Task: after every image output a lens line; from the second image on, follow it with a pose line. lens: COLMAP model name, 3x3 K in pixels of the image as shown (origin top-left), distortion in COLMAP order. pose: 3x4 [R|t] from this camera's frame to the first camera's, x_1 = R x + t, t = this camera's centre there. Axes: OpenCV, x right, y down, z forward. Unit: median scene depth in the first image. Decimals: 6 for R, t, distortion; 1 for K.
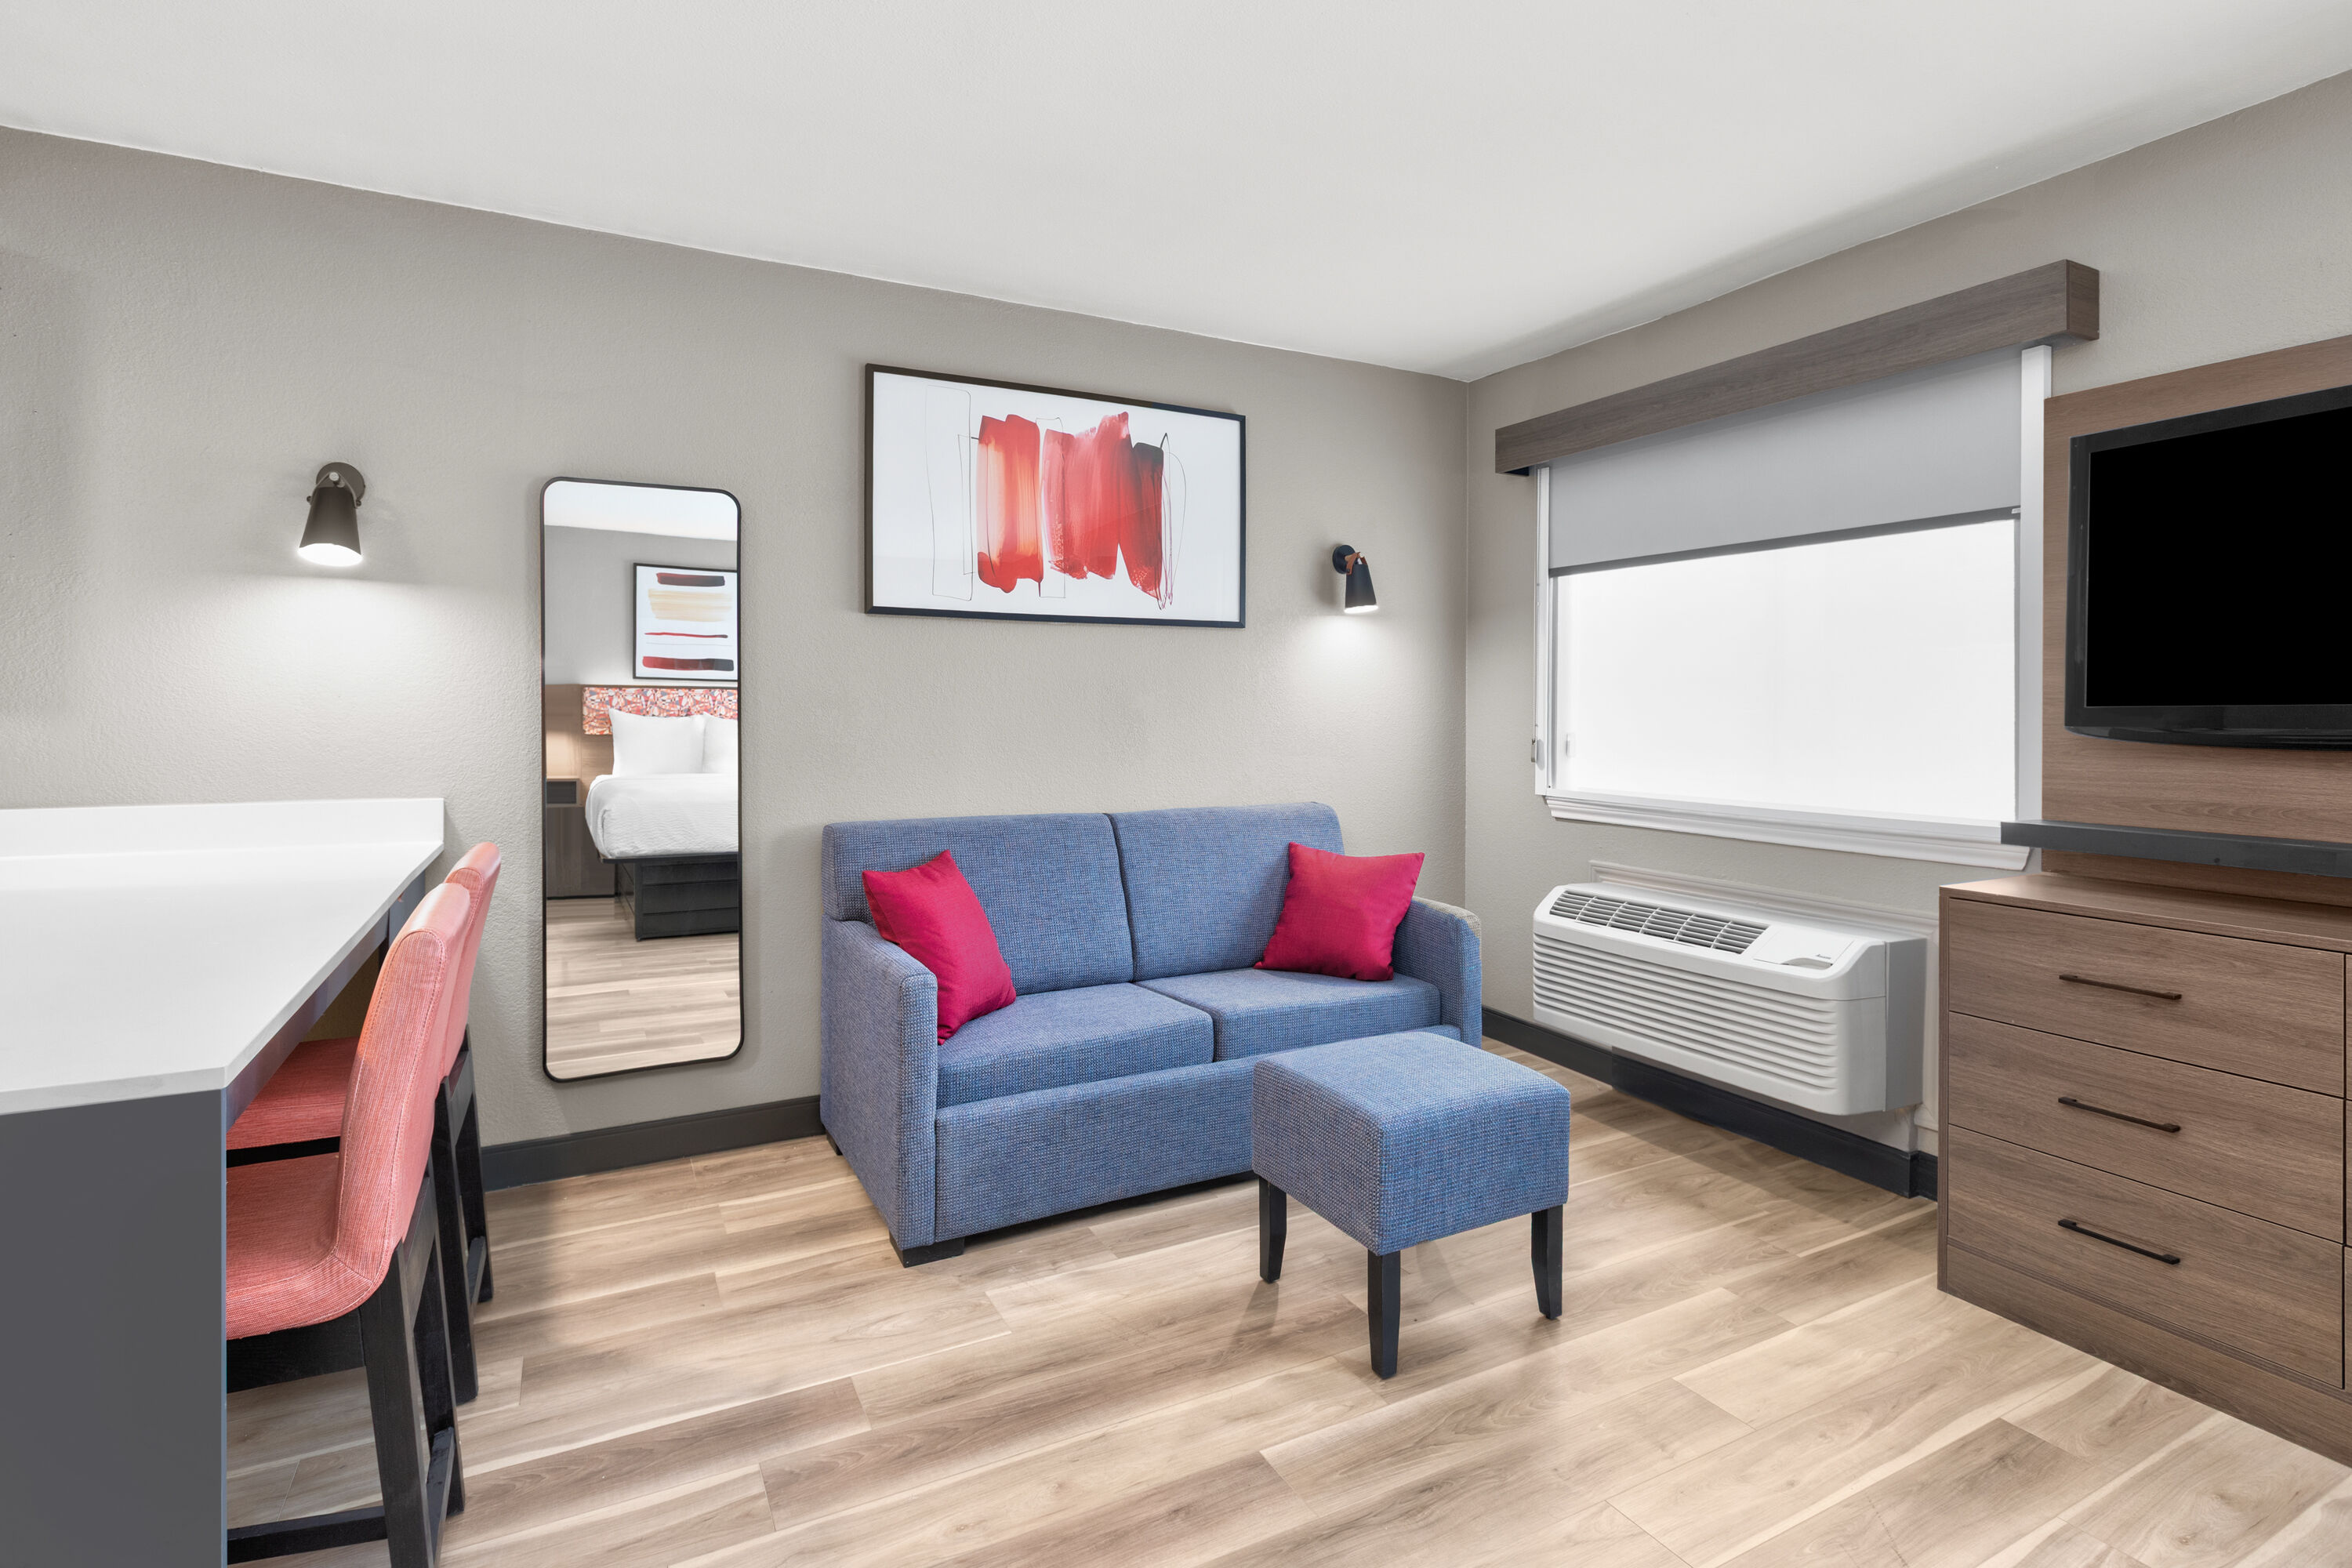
lens RADIAL K [[1165.3, 0, 1198.4], [0, 1165.3, 703.8], [0, 0, 1]] dist [-0.005069, 0.000016]
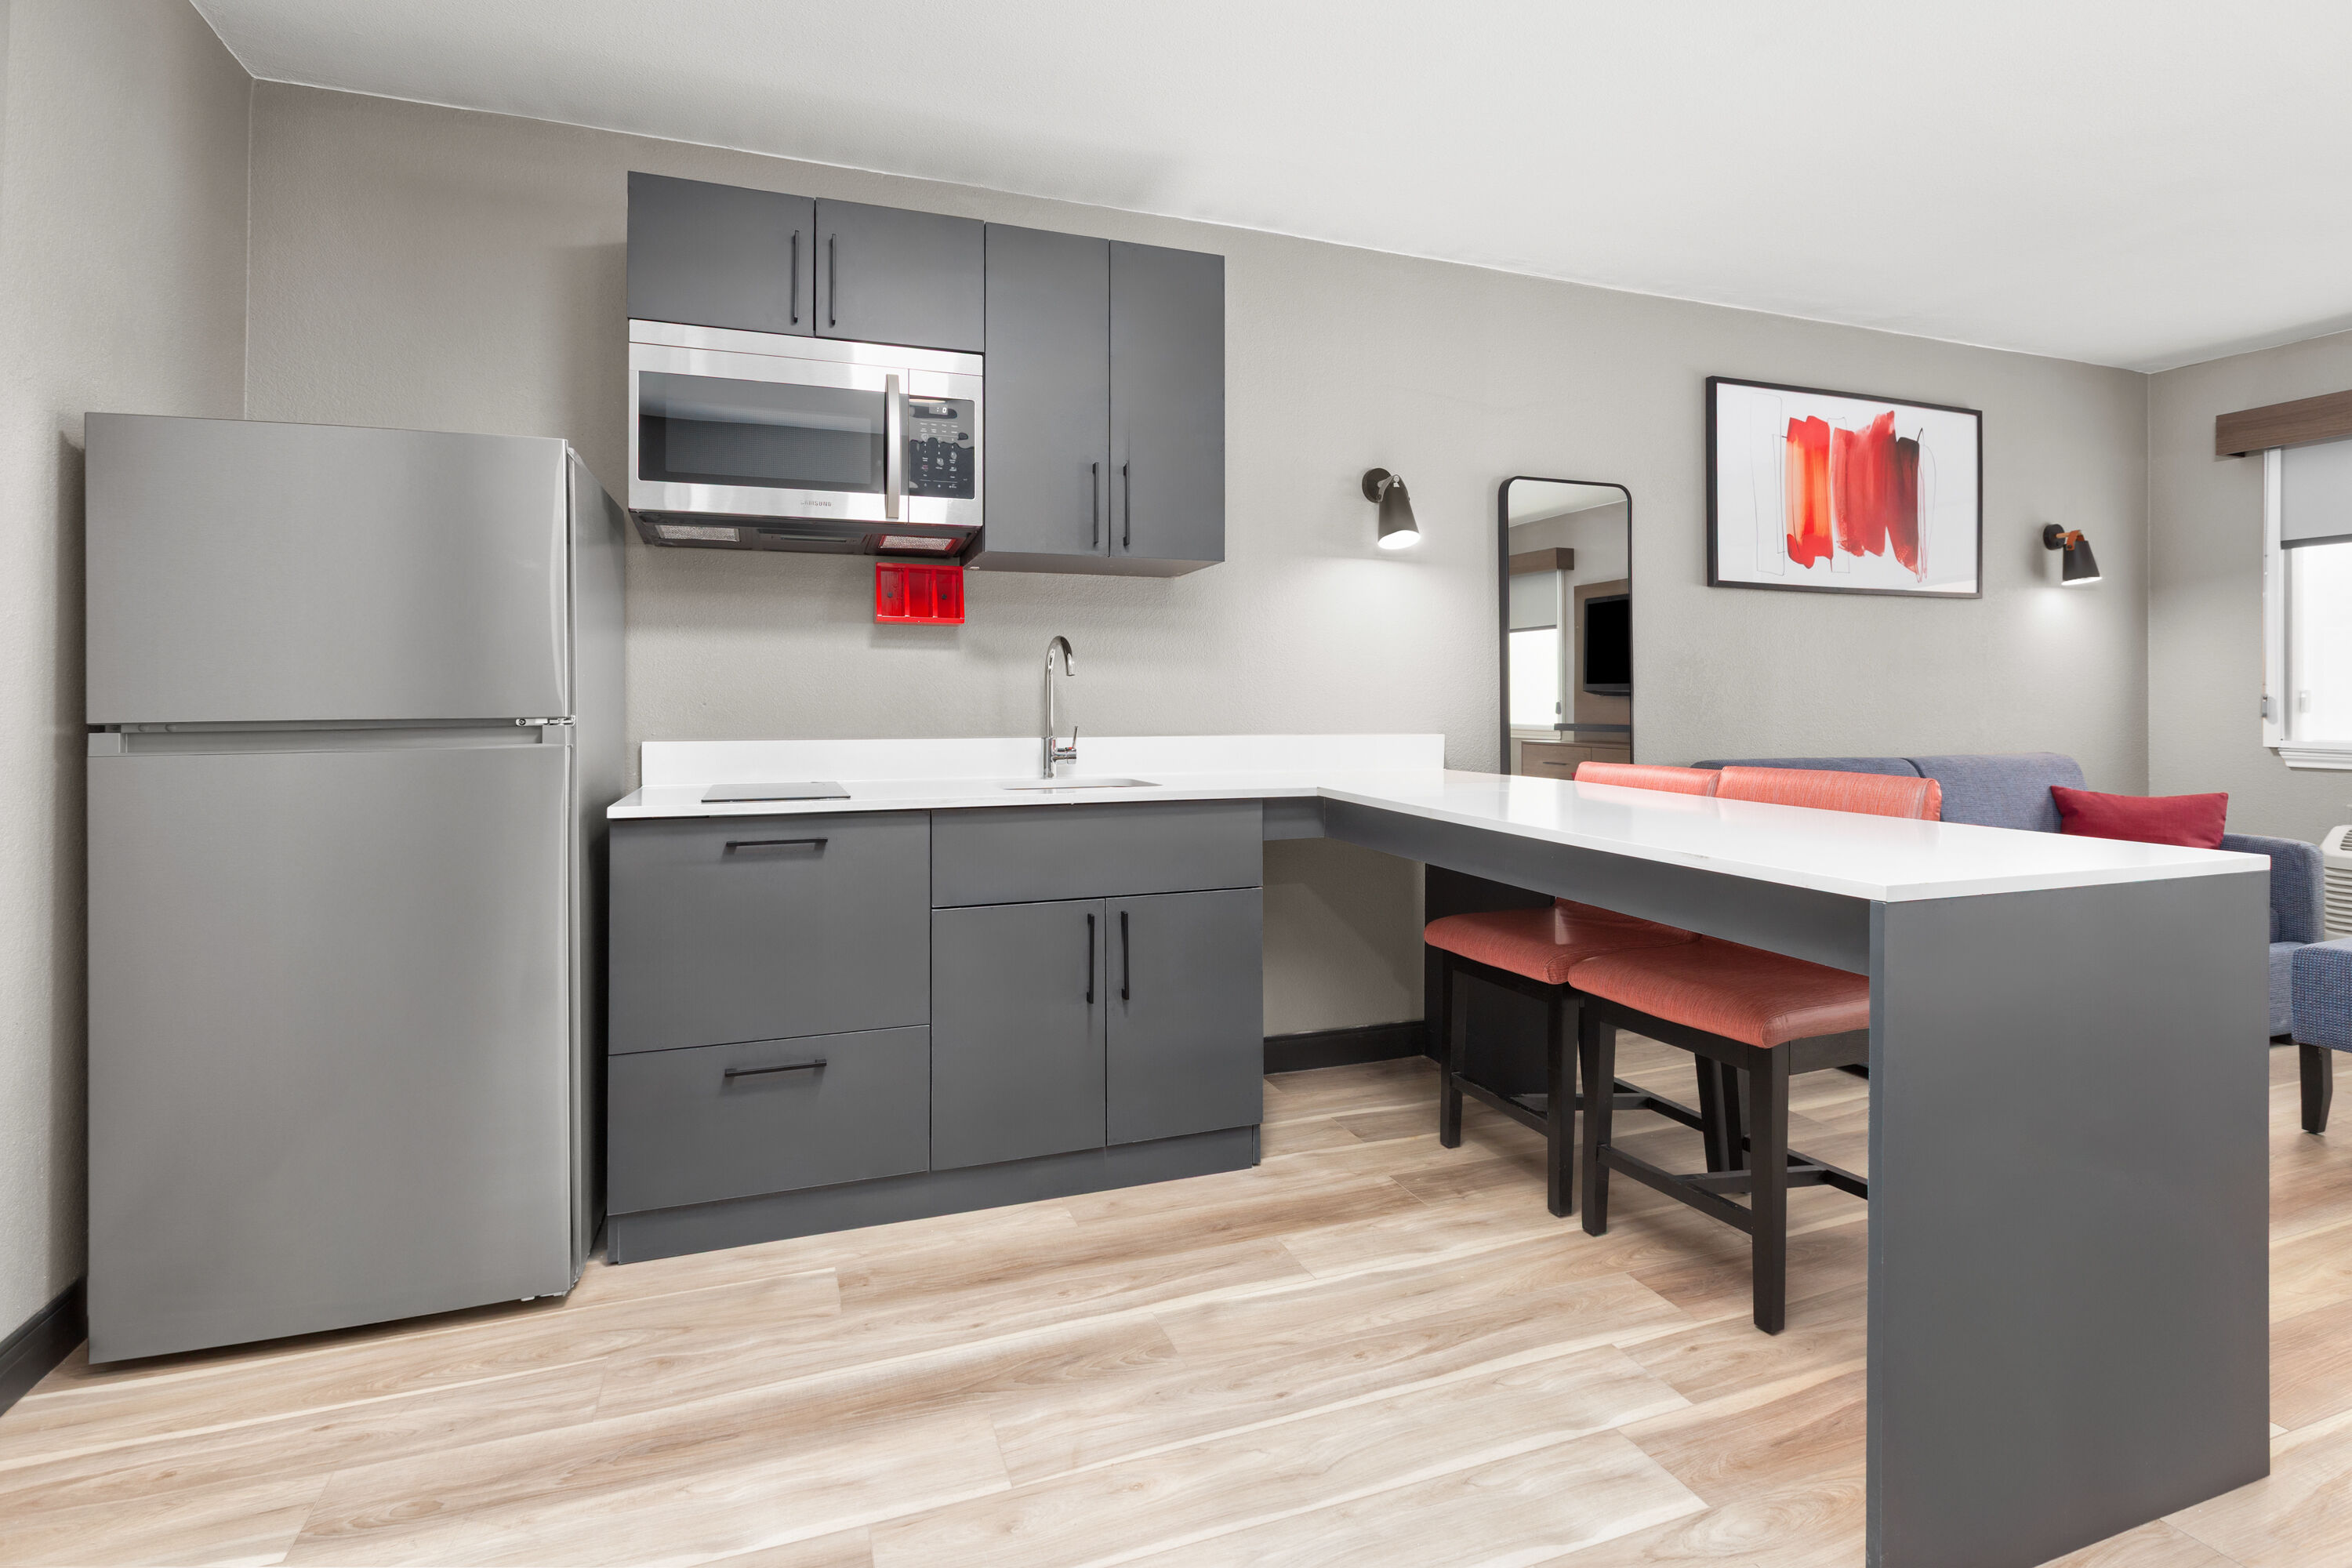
lens RADIAL K [[1165.3, 0, 1071.2], [0, 1165.3, 697.9], [0, 0, 1]] dist [-0.005069, 0.000016]
pose [[0.992788, -0.003159, -0.119842, -0.789809], [0.002037, 0.999953, -0.009484, 0.045152], [0.119867, 0.009171, 0.992748, -0.250115]]
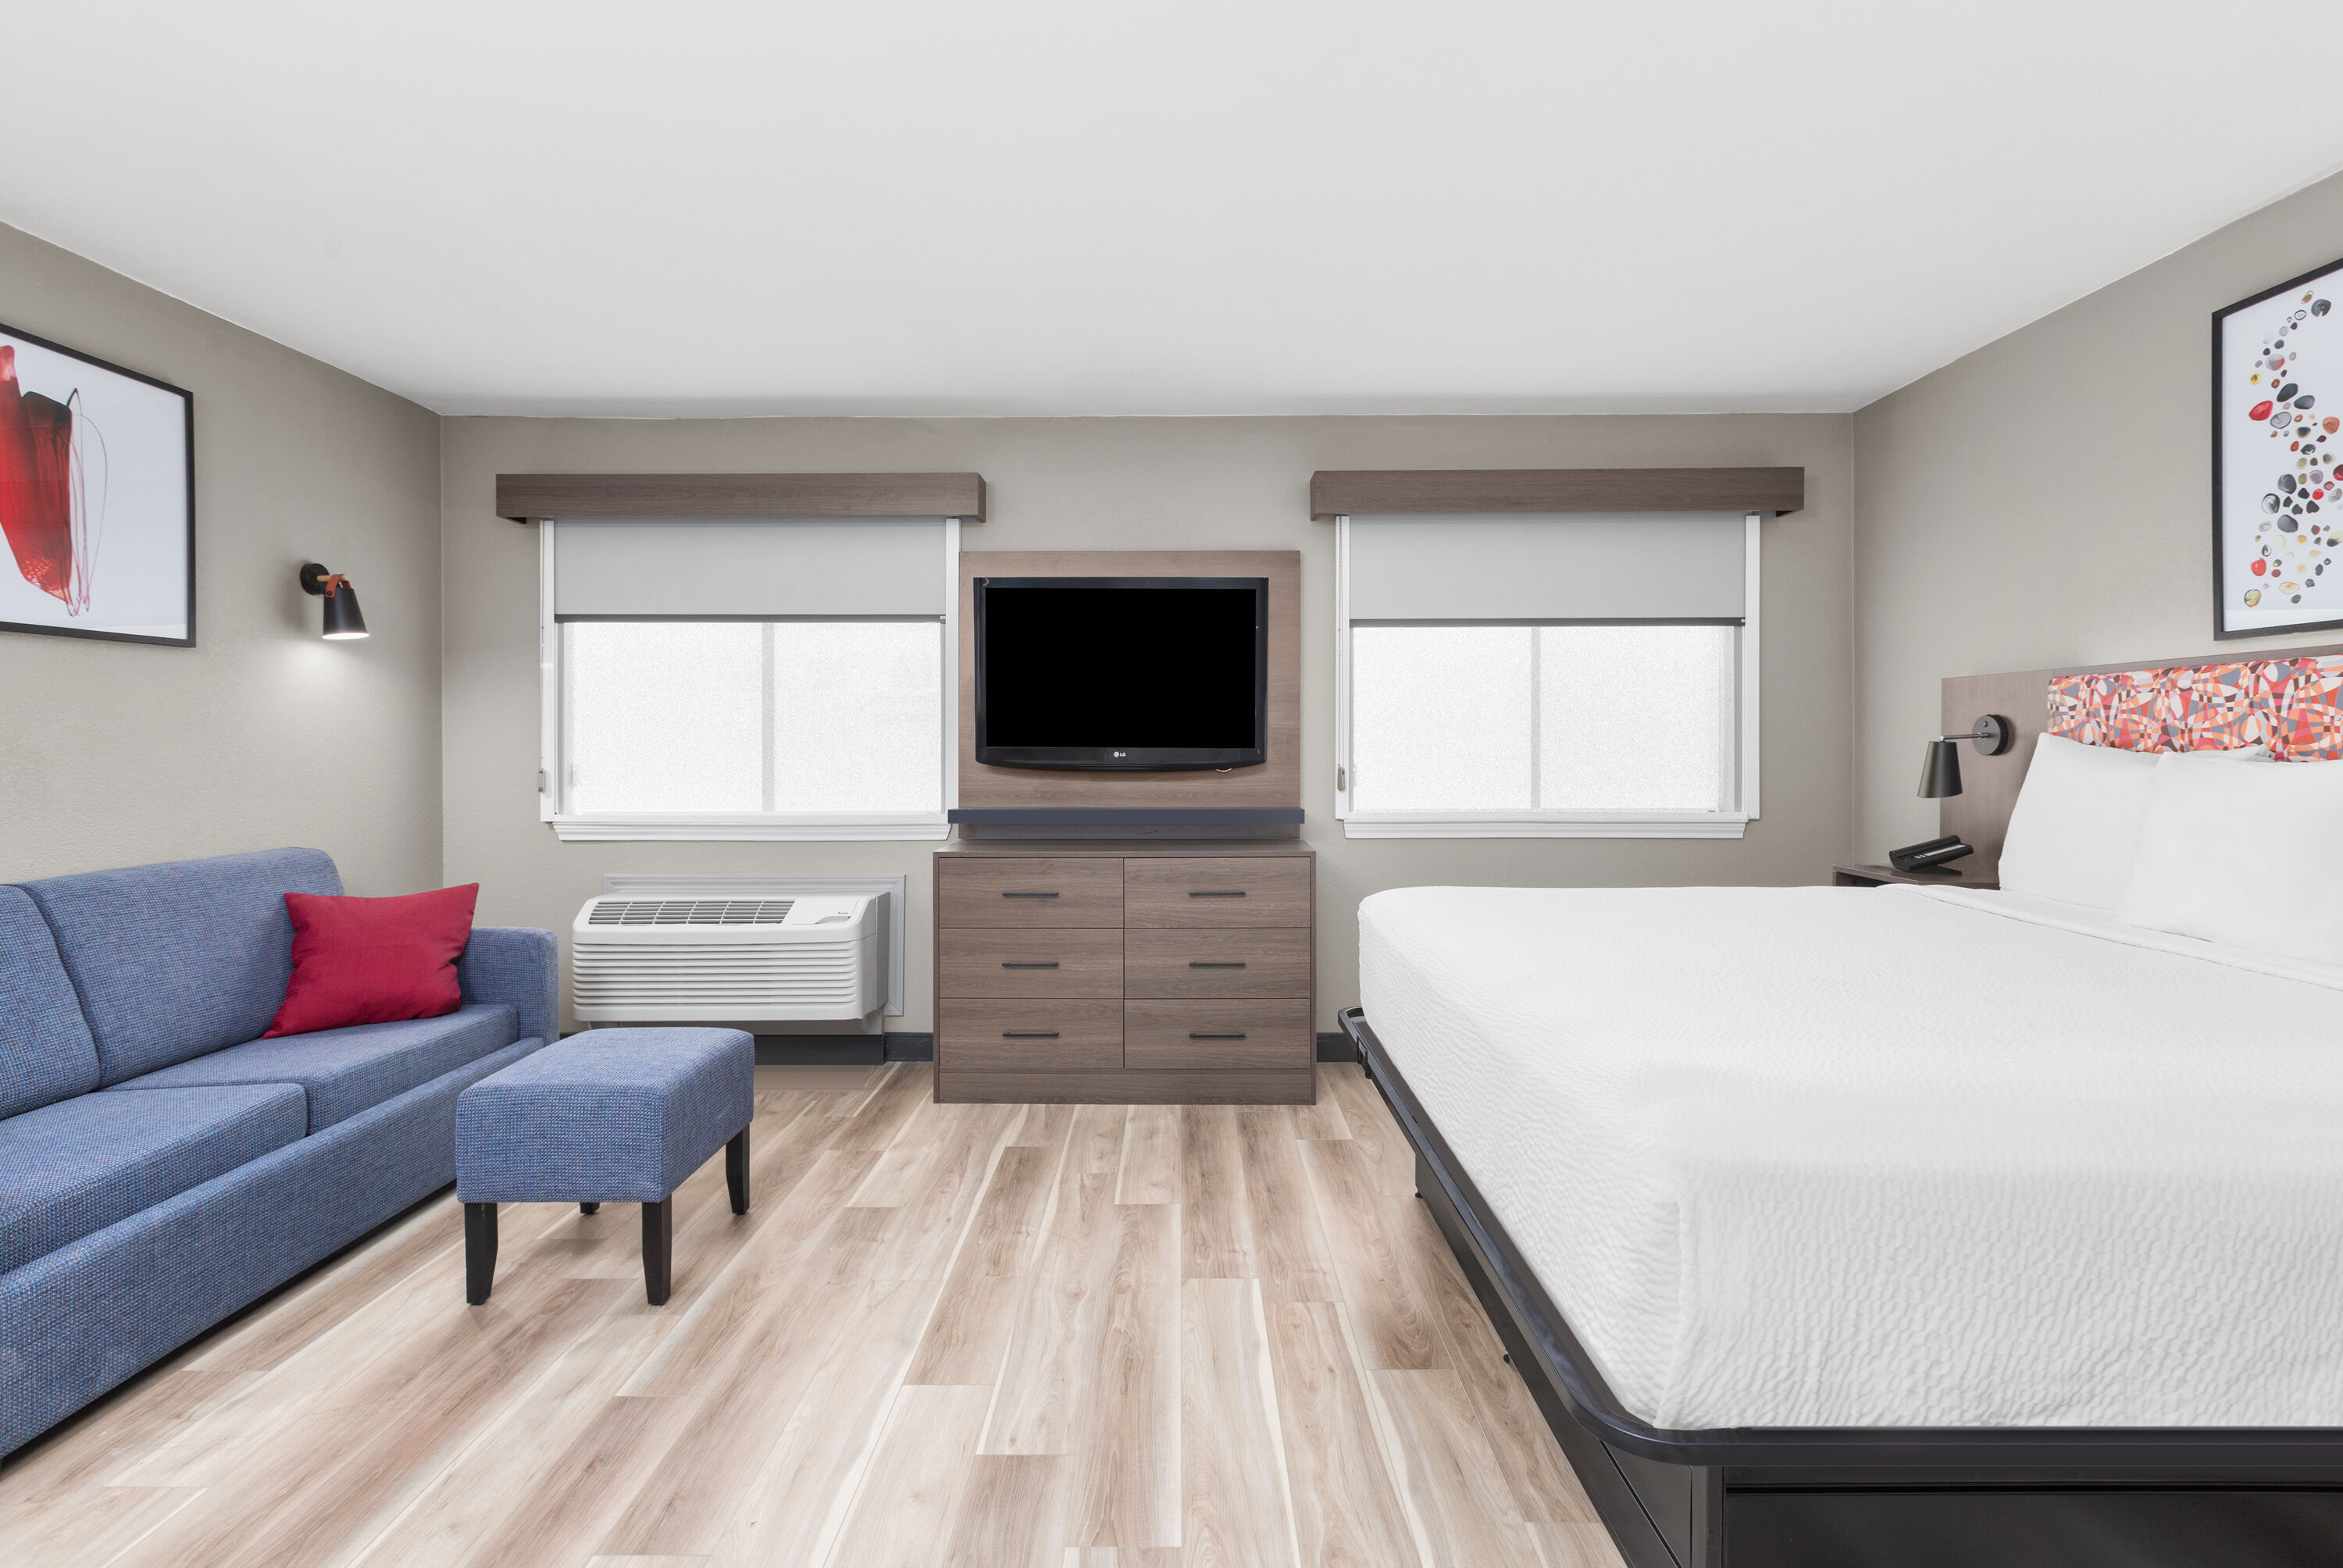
lens RADIAL K [[1055.1, 0, 1169.6], [0, 1055.1, 760.8], [0, 0, 1]] dist [0.005571, -0.001098]
pose [[0.469684, -0.018746, 0.882636, -0.344179], [0.000863, 0.999784, 0.020774, 0.001593], [-0.882834, -0.008996, 0.469598, 0.025025]]
